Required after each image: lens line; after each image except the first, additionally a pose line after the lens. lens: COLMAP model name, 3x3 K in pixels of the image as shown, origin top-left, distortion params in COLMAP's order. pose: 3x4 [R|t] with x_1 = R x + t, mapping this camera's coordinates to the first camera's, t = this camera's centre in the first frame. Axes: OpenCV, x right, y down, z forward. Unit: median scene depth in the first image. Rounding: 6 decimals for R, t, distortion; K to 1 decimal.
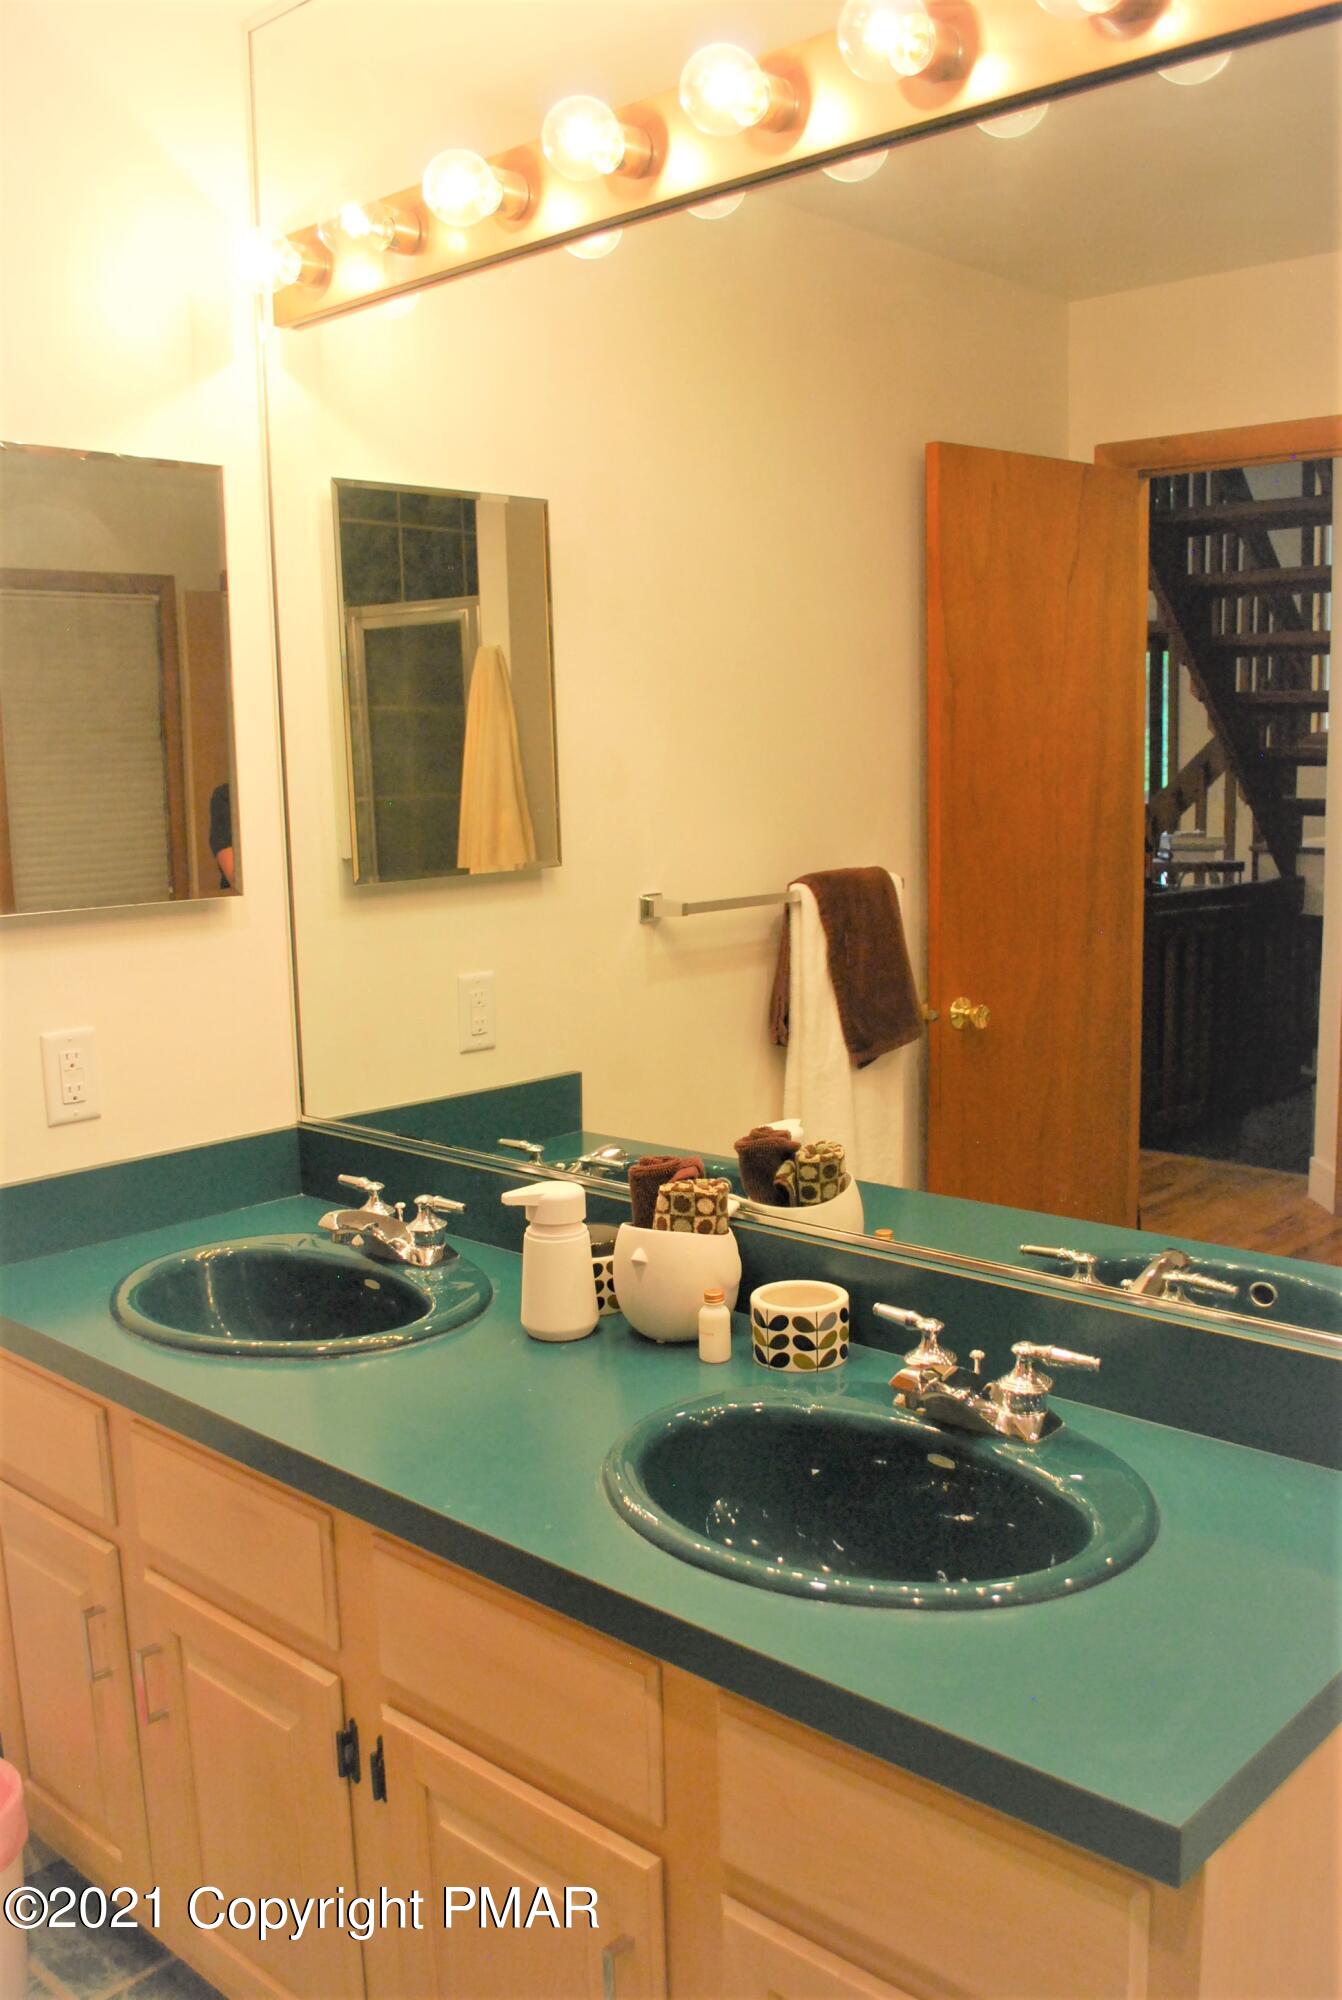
lens RADIAL K [[1738.7, 0, 669.5], [0, 1738.7, 1020.7], [0, 0, 1]] dist [-0.073214, 0.001598]
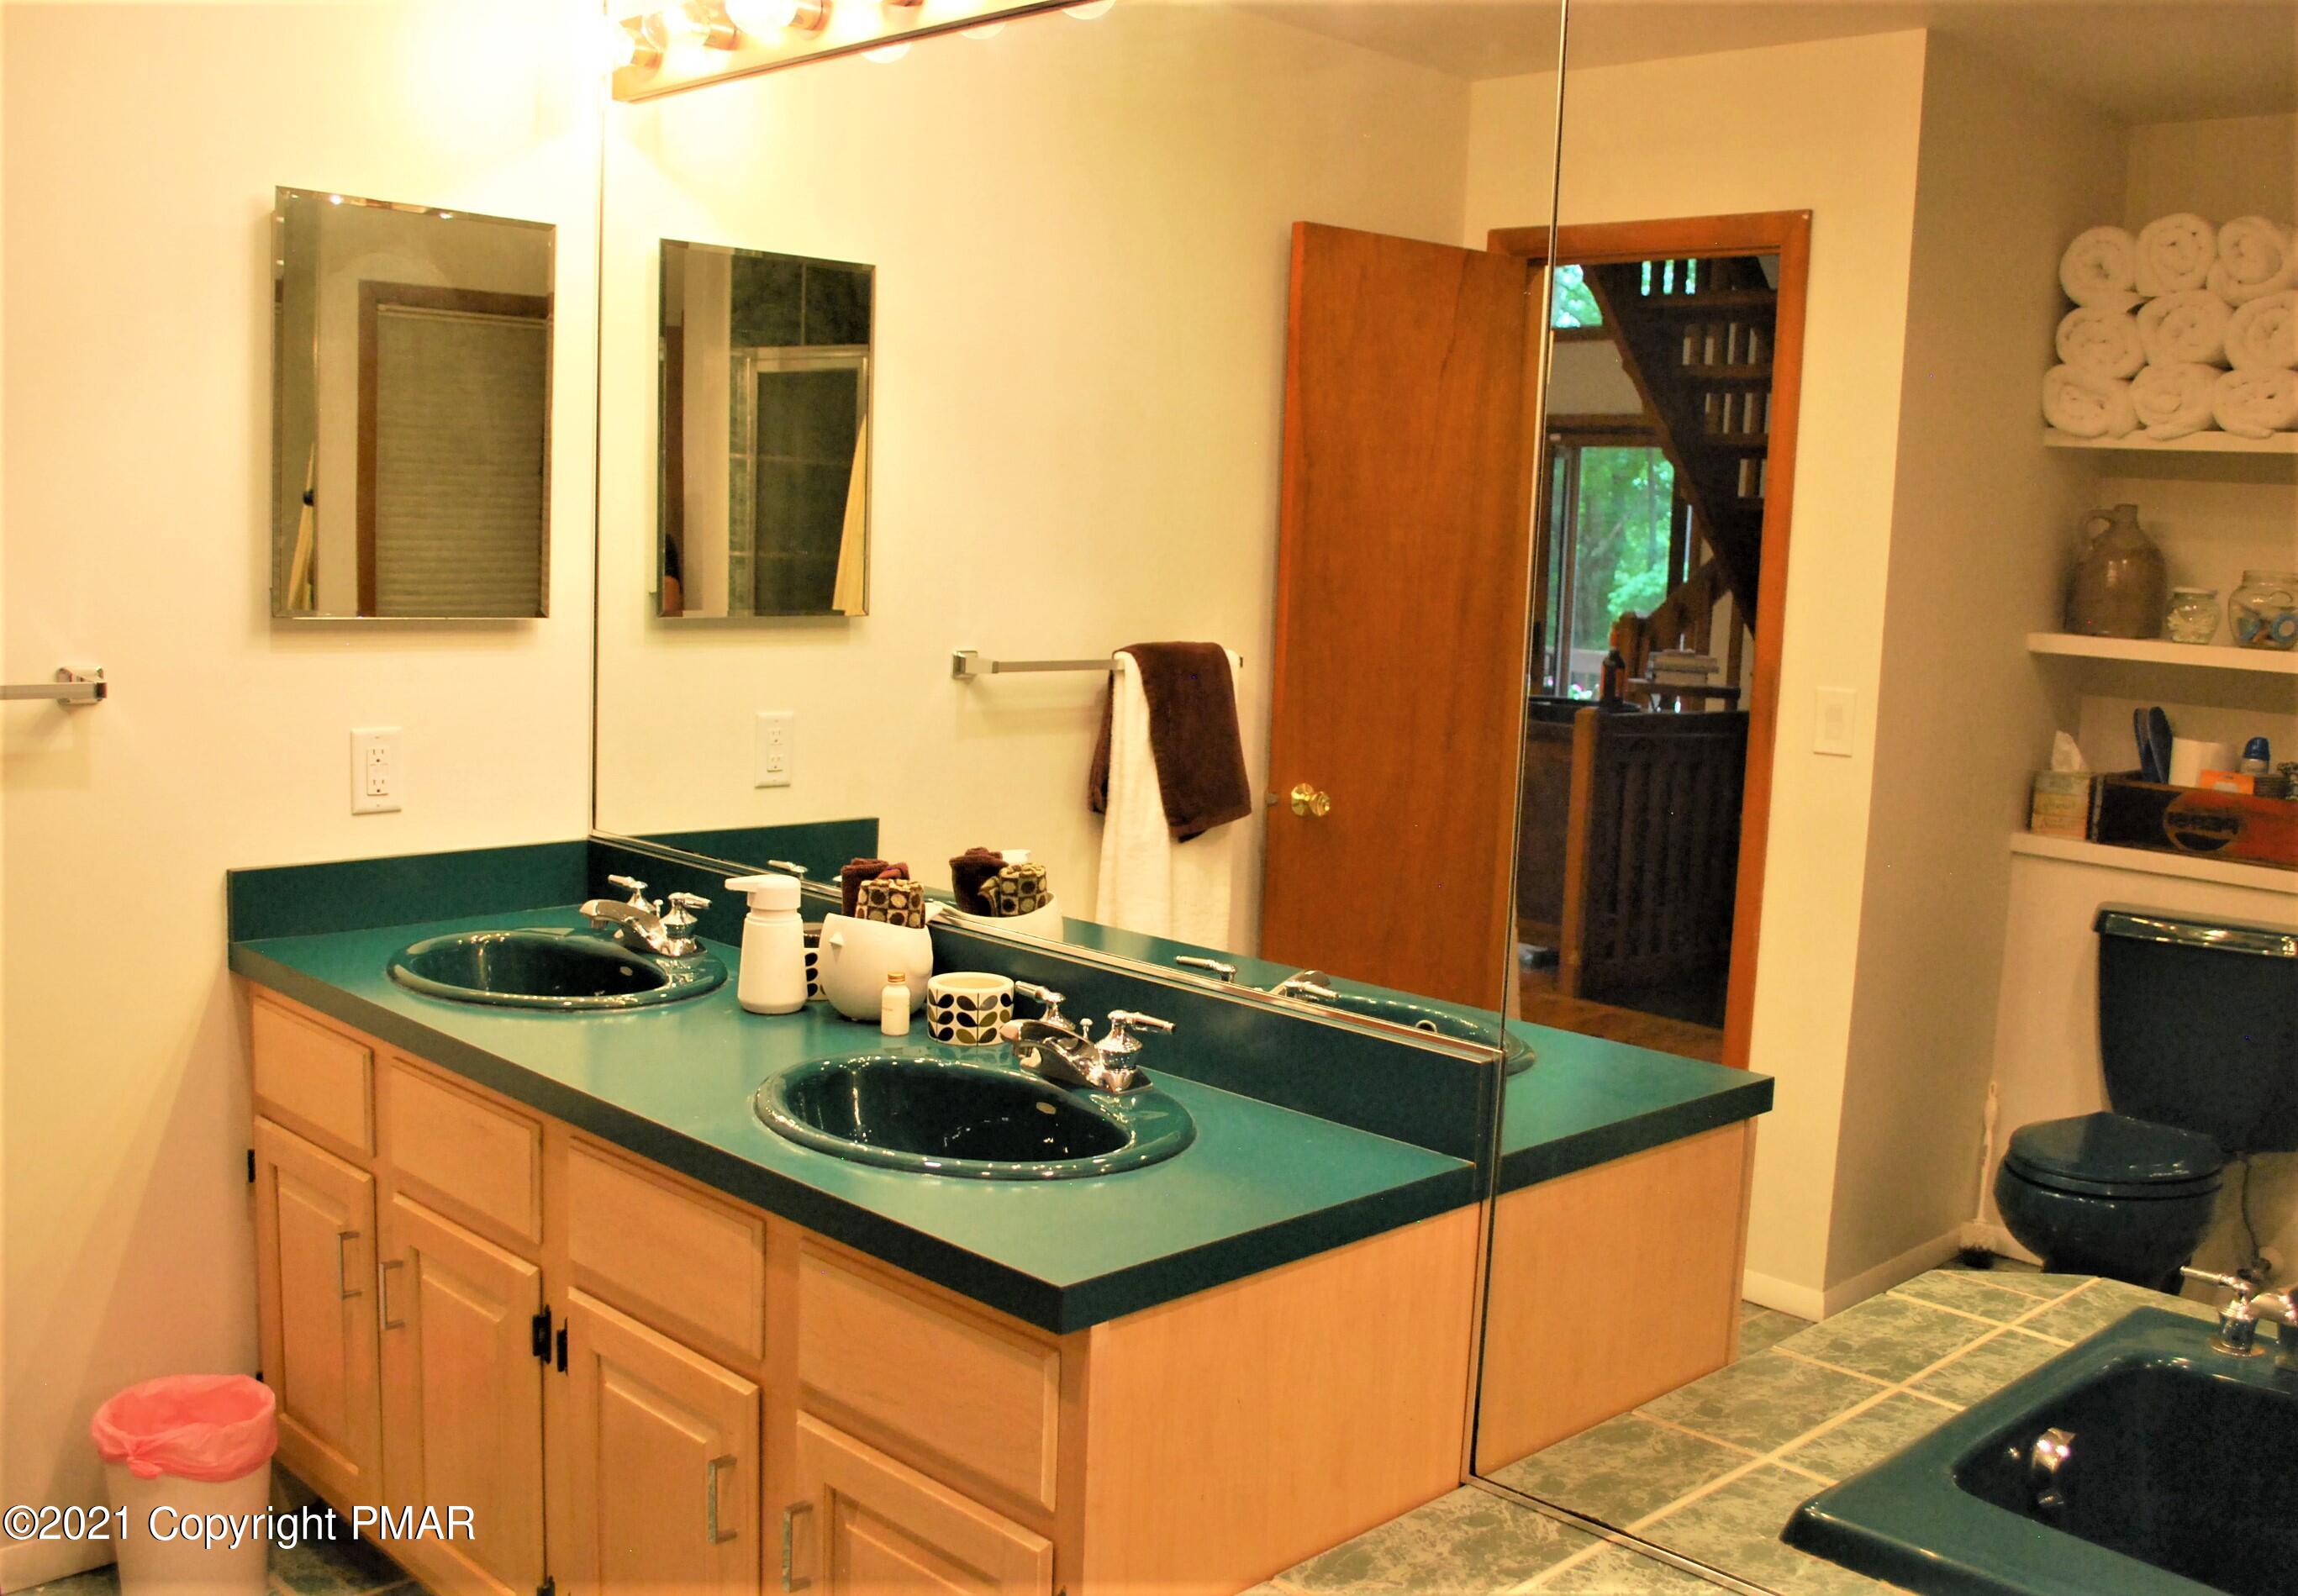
lens RADIAL K [[2150.3, 0, 1149.0], [0, 2150.3, 798.0], [0, 0, 1]] dist [-0.105527, 0.069209]
pose [[0.997545, 0.065498, -0.024770, 0.201002], [-0.066241, 0.997338, -0.030485, 0.066872], [0.022708, 0.032051, 0.999228, -0.380230]]
